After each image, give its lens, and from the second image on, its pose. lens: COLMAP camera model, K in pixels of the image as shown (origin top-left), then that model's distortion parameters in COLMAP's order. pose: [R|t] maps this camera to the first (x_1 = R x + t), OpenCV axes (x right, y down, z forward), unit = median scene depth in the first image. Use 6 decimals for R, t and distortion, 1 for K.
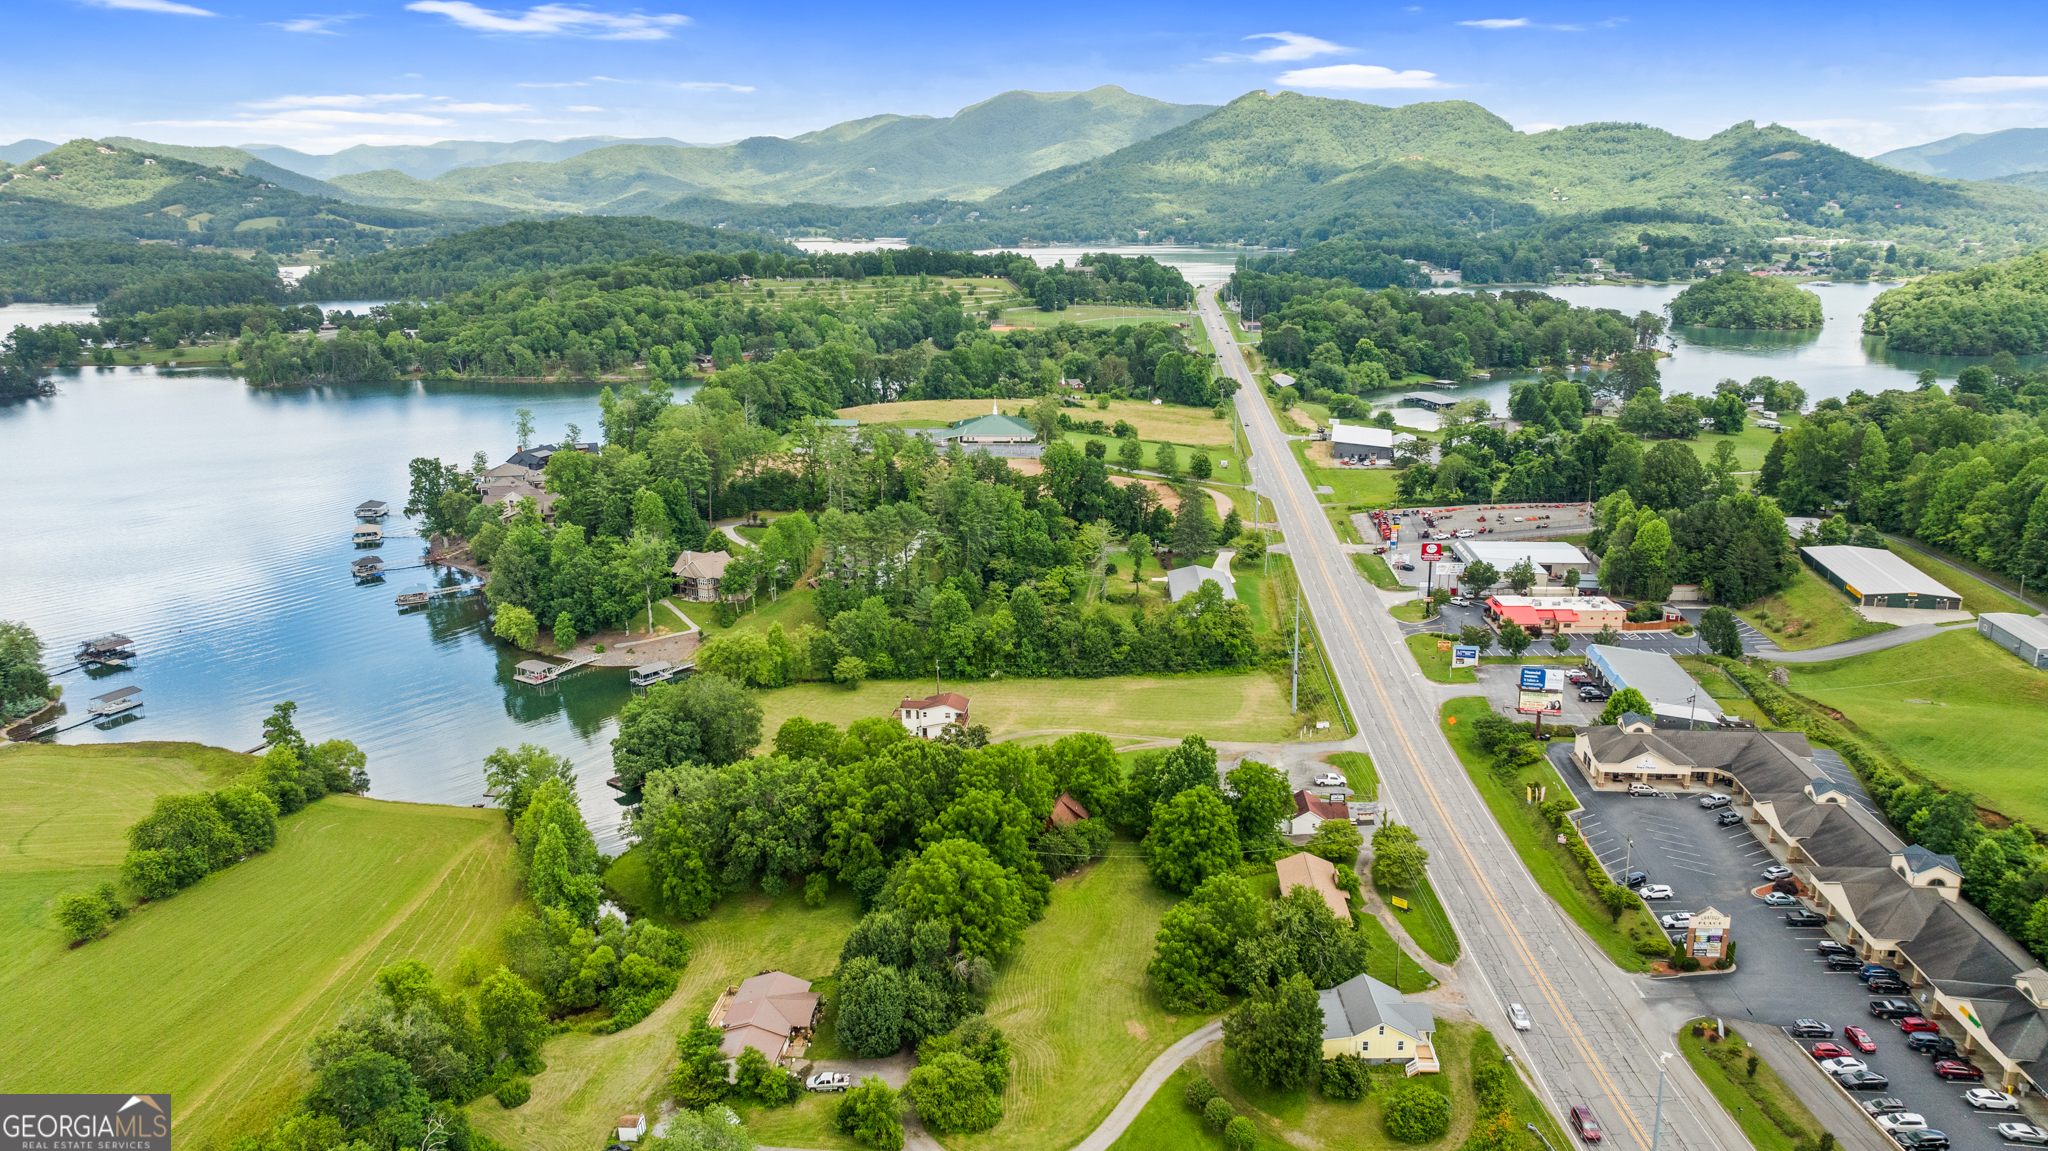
lens RADIAL K [[1435.6, 0, 1024.0], [0, 1435.6, 575.5], [0, 0, 1]] dist [-0.023924, 0.004002]
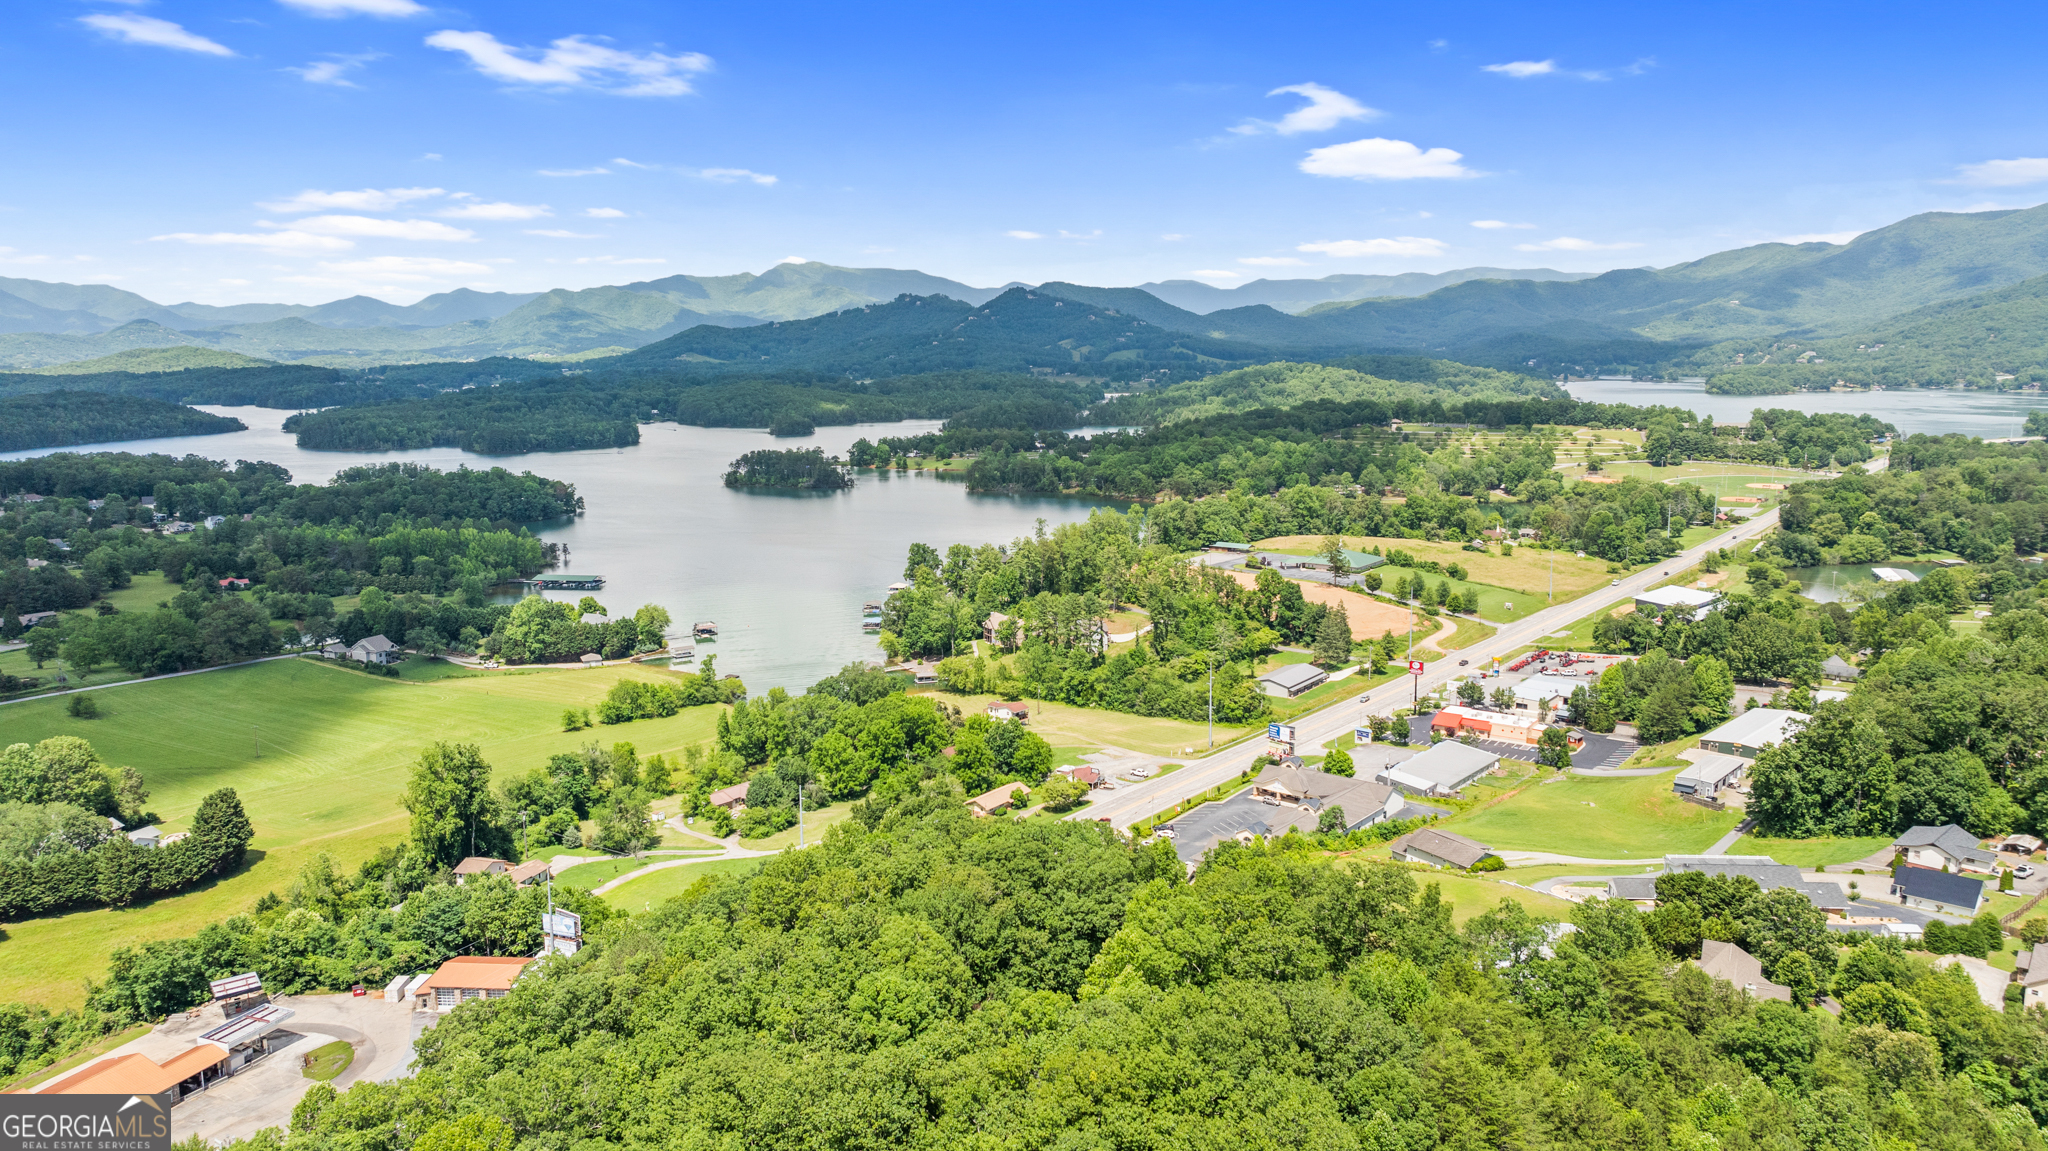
lens RADIAL K [[1435.6, 0, 1024.0], [0, 1435.6, 575.5], [0, 0, 1]] dist [-0.023924, 0.004002]
pose [[0.831892, 0.092537, -0.547167, 0.335729], [-0.138703, 0.989376, -0.043555, 0.003566], [0.537324, 0.112126, 0.835889, -0.157921]]
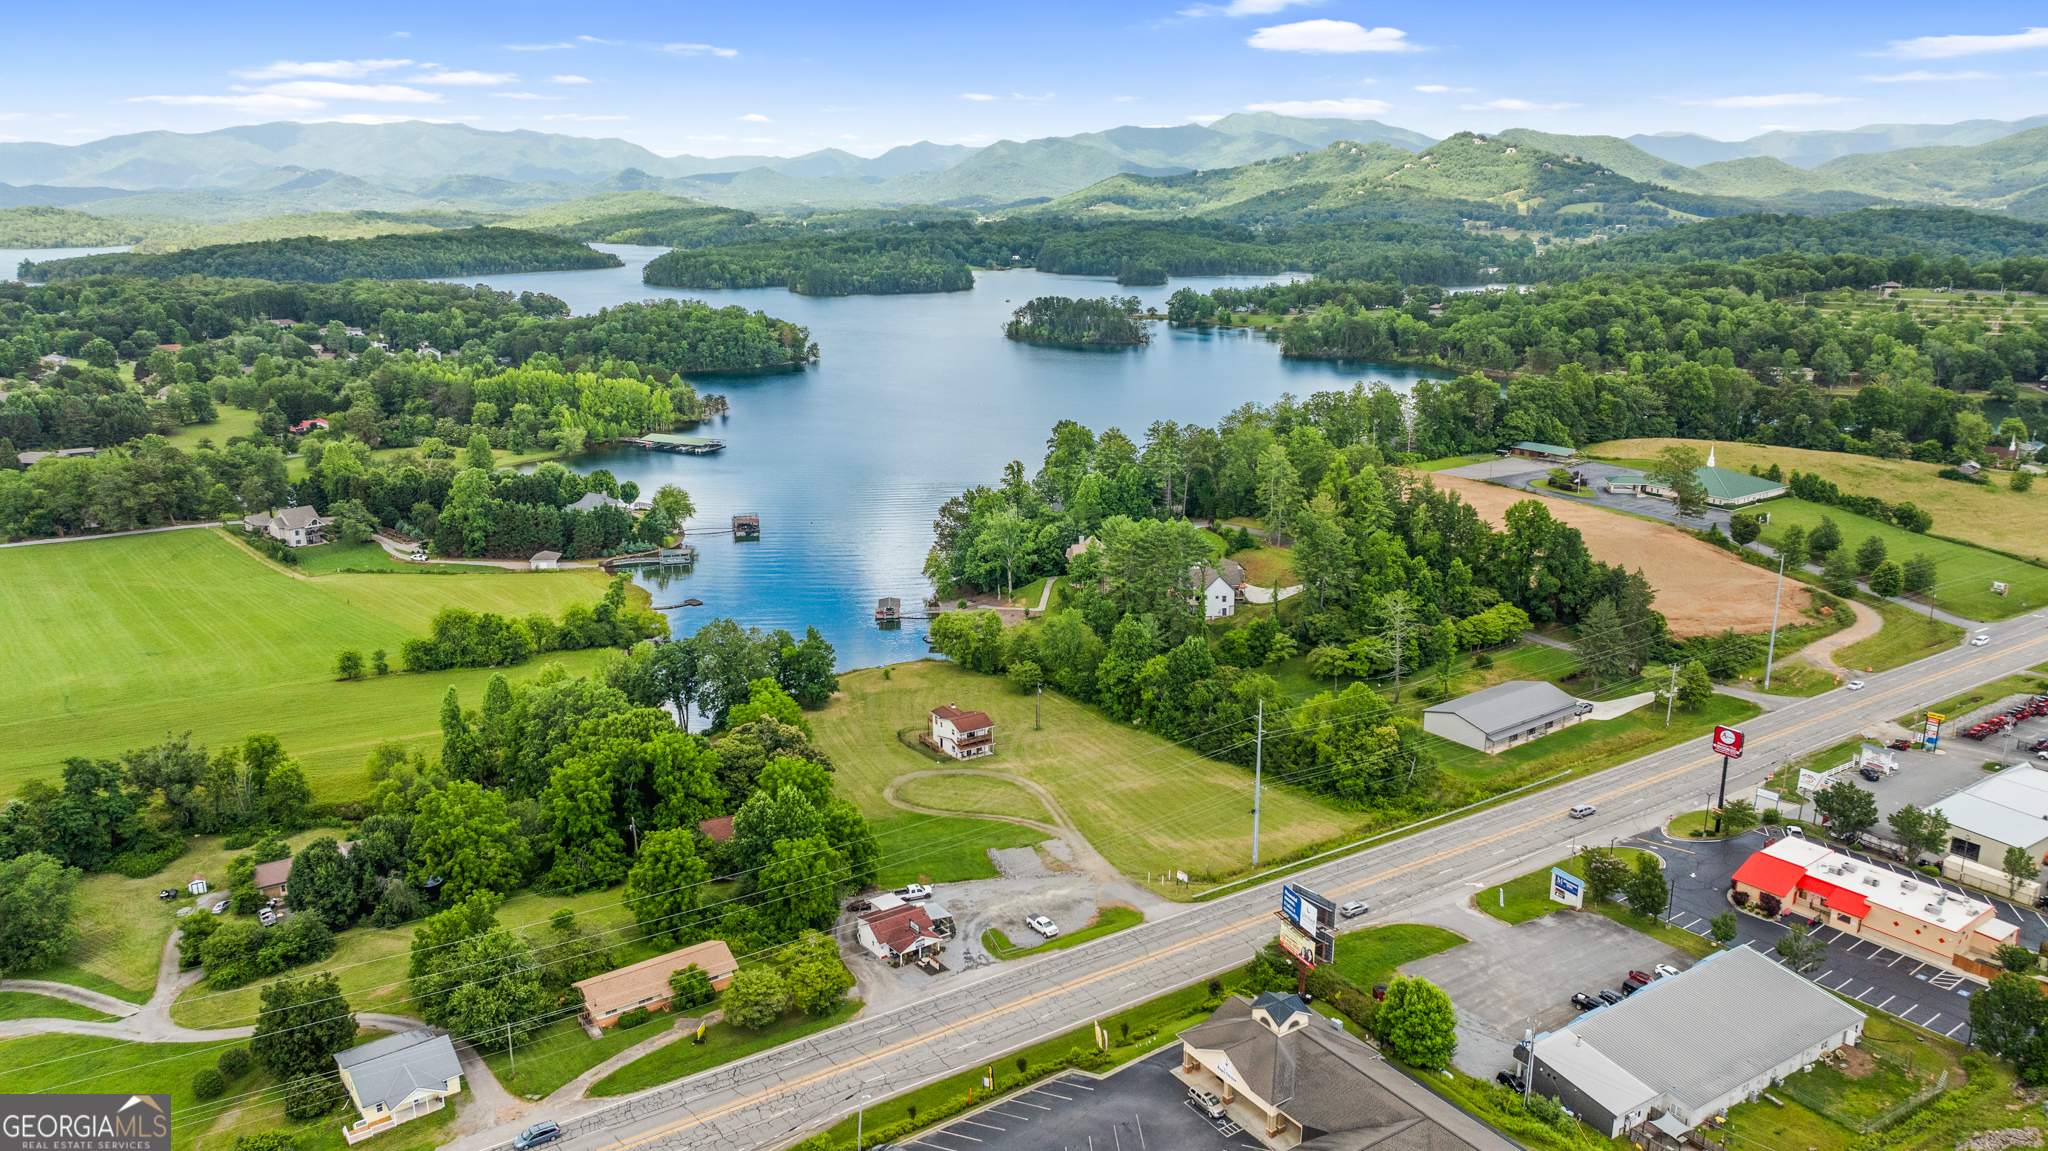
lens RADIAL K [[1435.6, 0, 1024.0], [0, 1435.6, 575.5], [0, 0, 1]] dist [-0.023924, 0.004002]
pose [[0.624014, 0.207308, -0.753412, 0.265947], [-0.200739, 0.974337, 0.101836, -0.044055], [0.755189, 0.087693, 0.649615, 0.155233]]
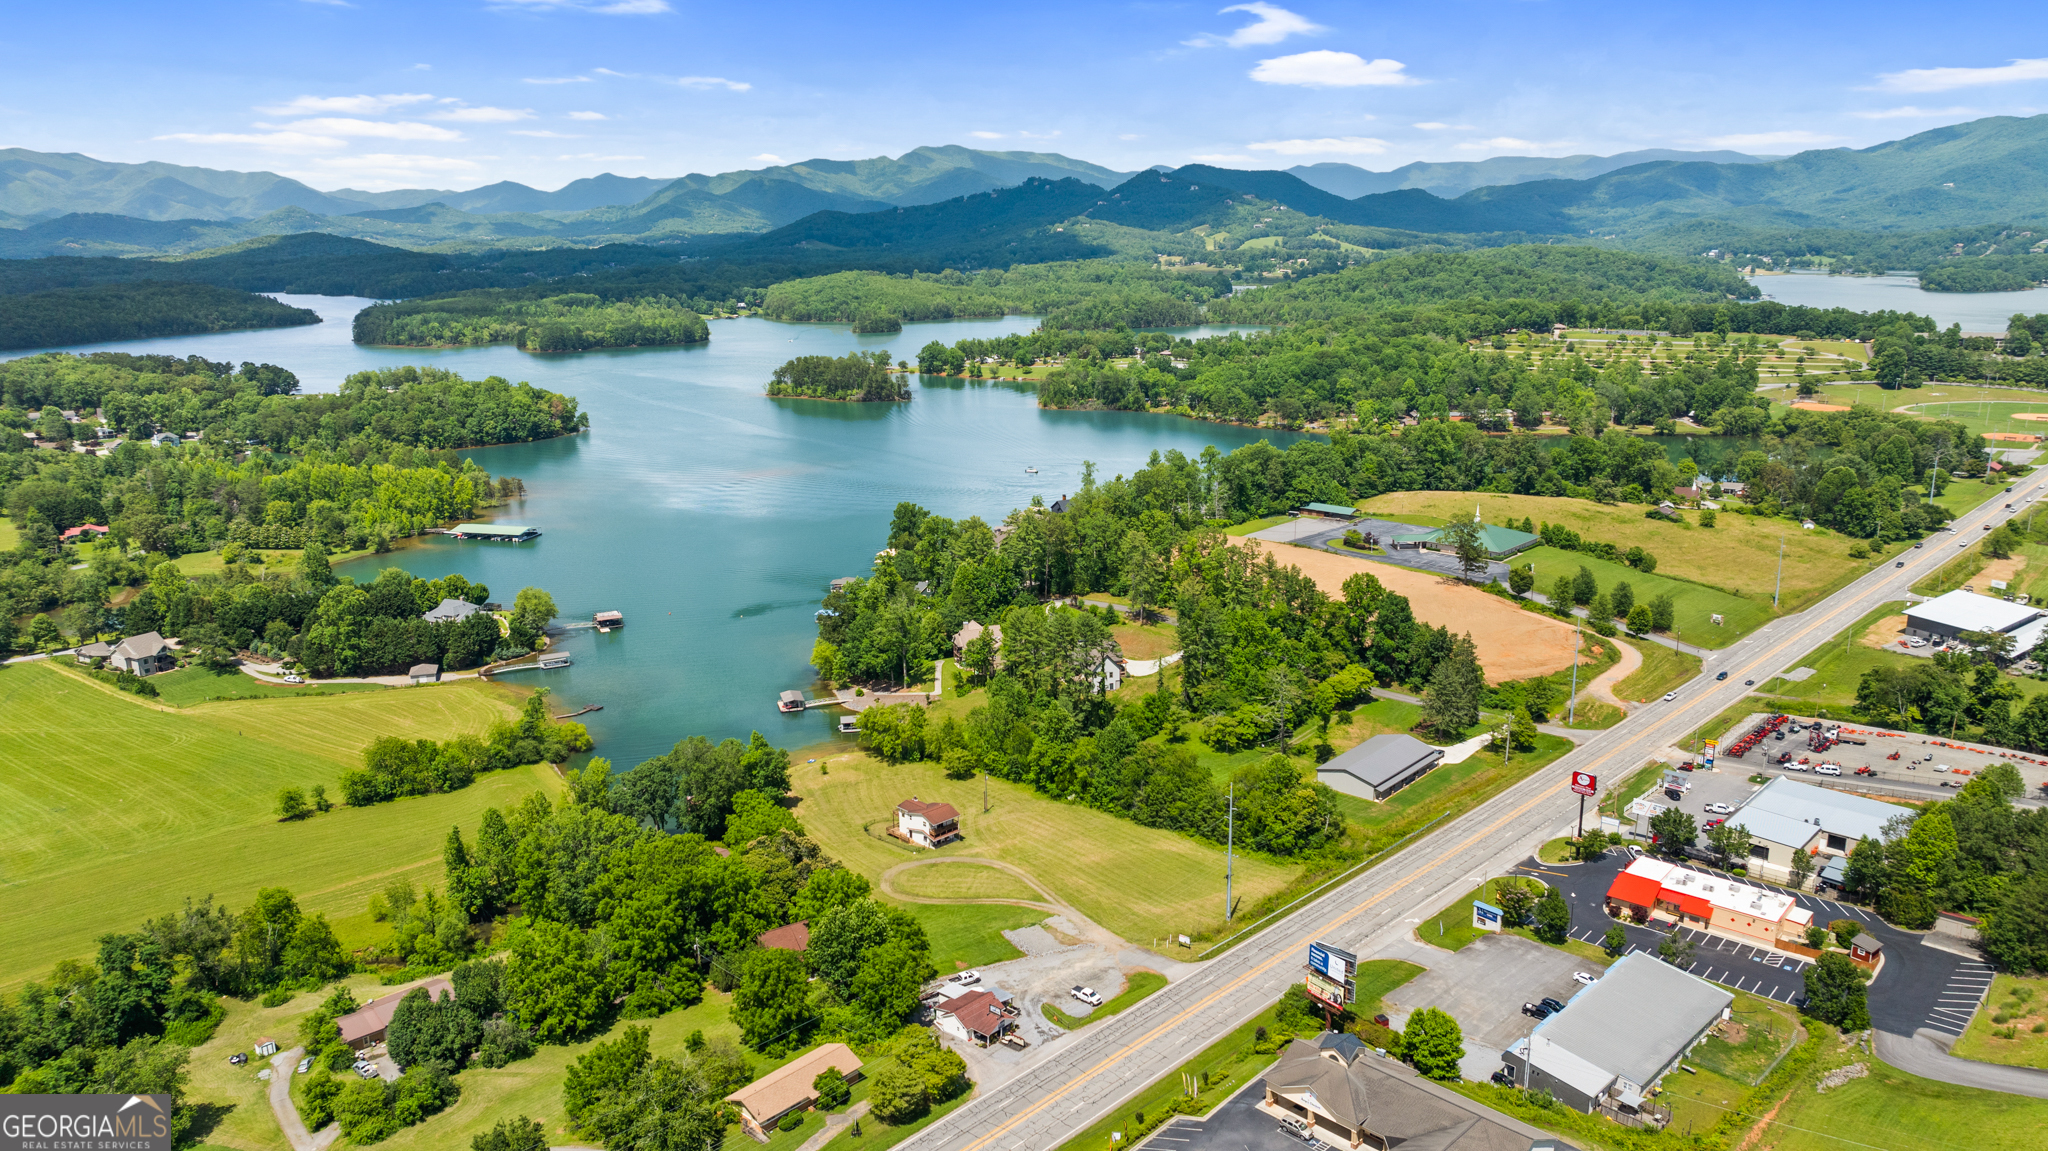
lens RADIAL K [[1435.6, 0, 1024.0], [0, 1435.6, 575.5], [0, 0, 1]] dist [-0.023924, 0.004002]
pose [[0.773124, 0.153433, -0.615417, 0.247816], [-0.158771, 0.986223, 0.046423, -0.057395], [0.614062, 0.061820, 0.786833, 0.073692]]
